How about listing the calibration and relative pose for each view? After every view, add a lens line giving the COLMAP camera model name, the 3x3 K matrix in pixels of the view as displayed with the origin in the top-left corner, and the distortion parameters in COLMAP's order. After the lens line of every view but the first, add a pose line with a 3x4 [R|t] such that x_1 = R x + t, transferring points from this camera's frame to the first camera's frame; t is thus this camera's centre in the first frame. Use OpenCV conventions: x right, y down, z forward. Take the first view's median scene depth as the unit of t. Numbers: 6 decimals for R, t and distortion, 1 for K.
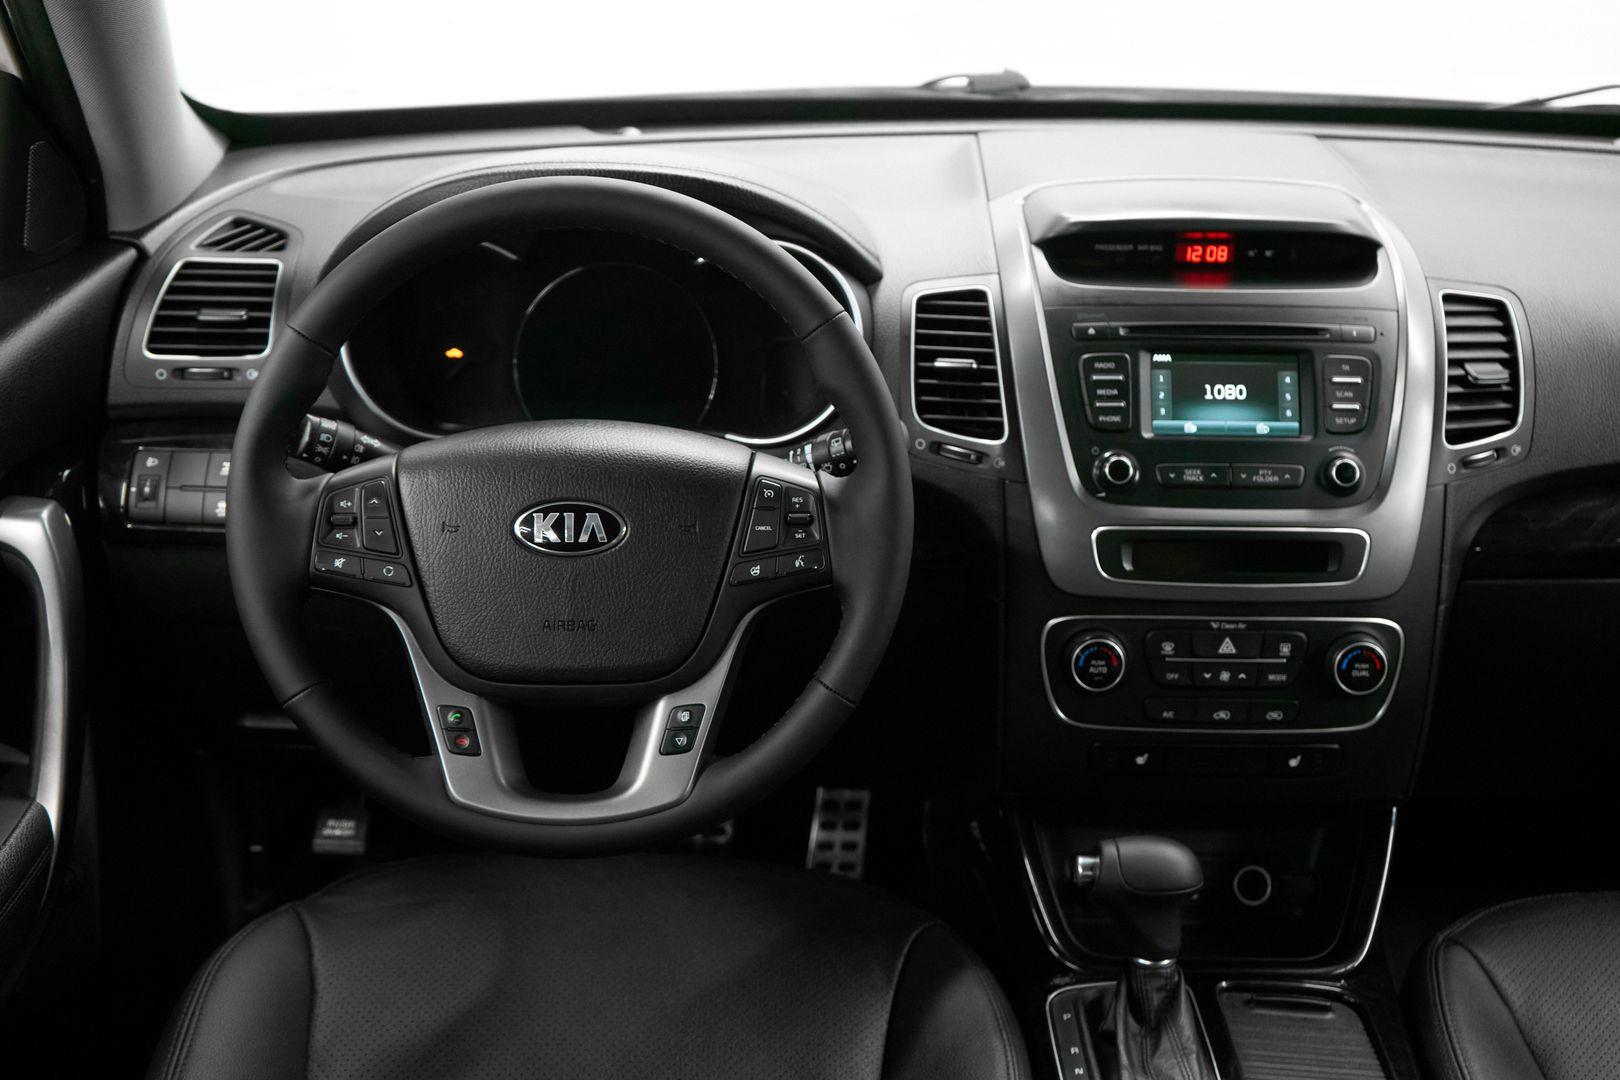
lens RADIAL K [[2073.9, 0, 812.0], [0, 2073.9, 531.9], [0, 0, 1]] dist [0.045934, 0.000000]
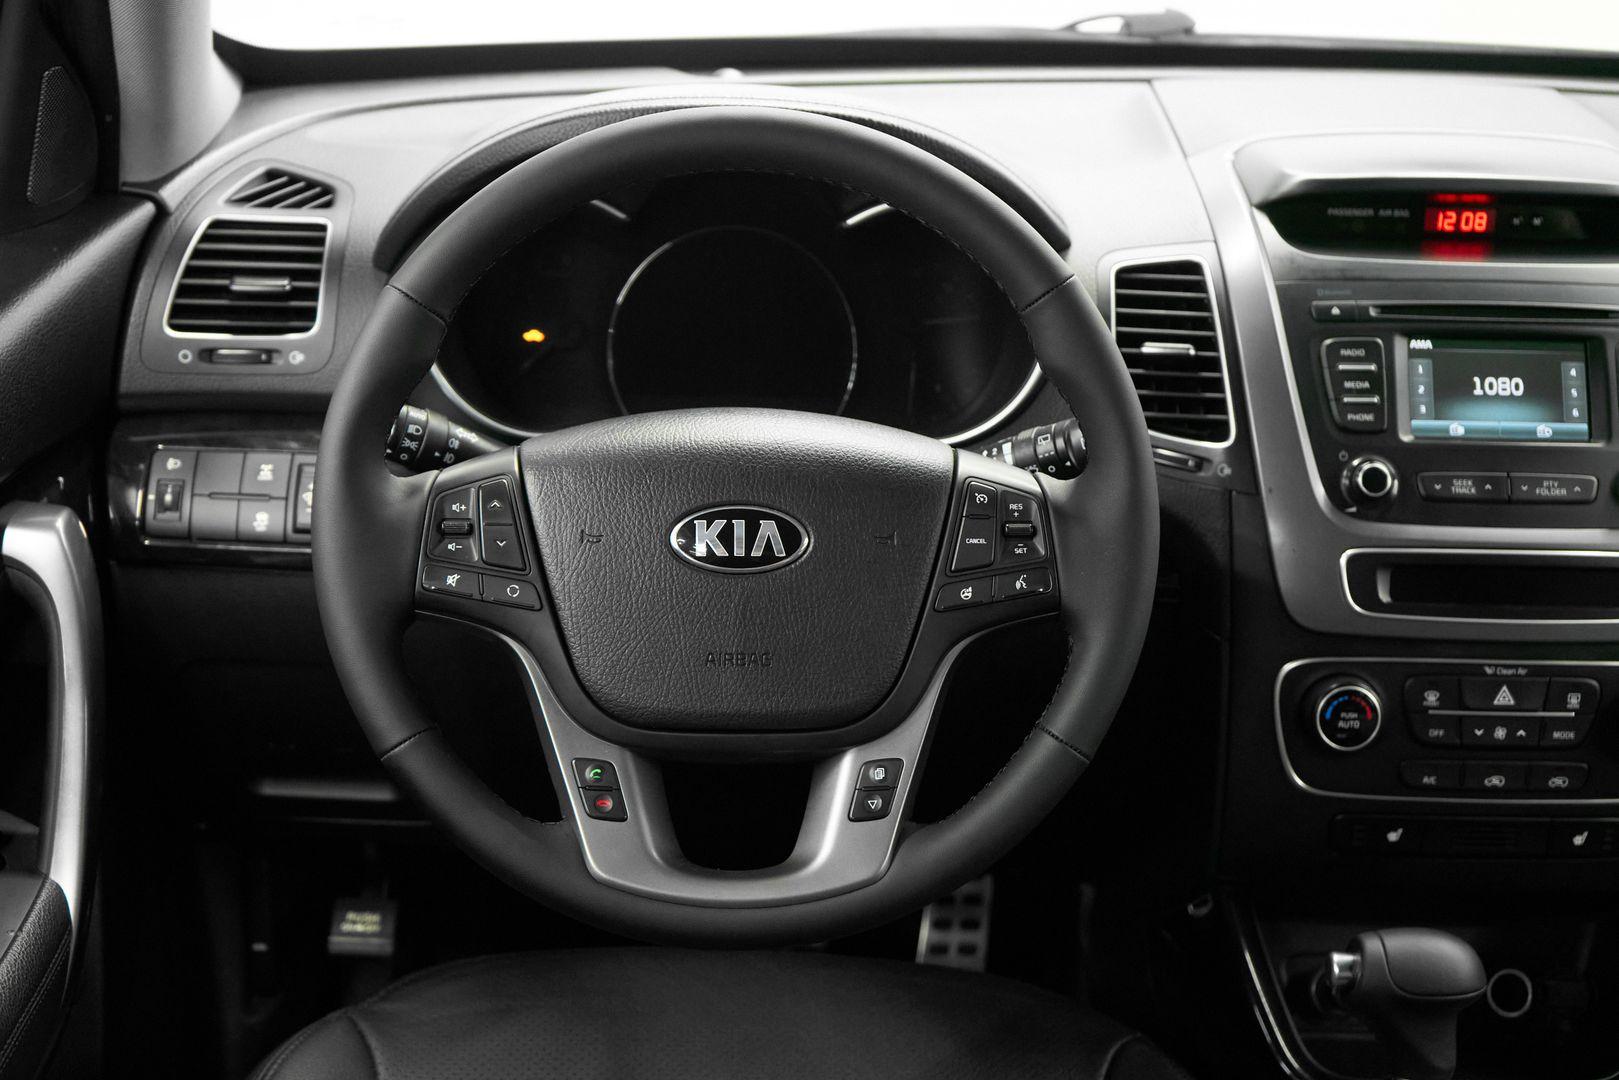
lens RADIAL K [[2453.4, 0, 808.9], [0, 2453.4, 525.4], [0, 0, 1]] dist [0.025756, 0.000000]
pose [[0.999647, 0.007093, 0.025616, -0.097801], [-0.006346, 0.999556, -0.029098, 0.017544], [-0.025811, 0.028925, 0.999248, 0.038637]]
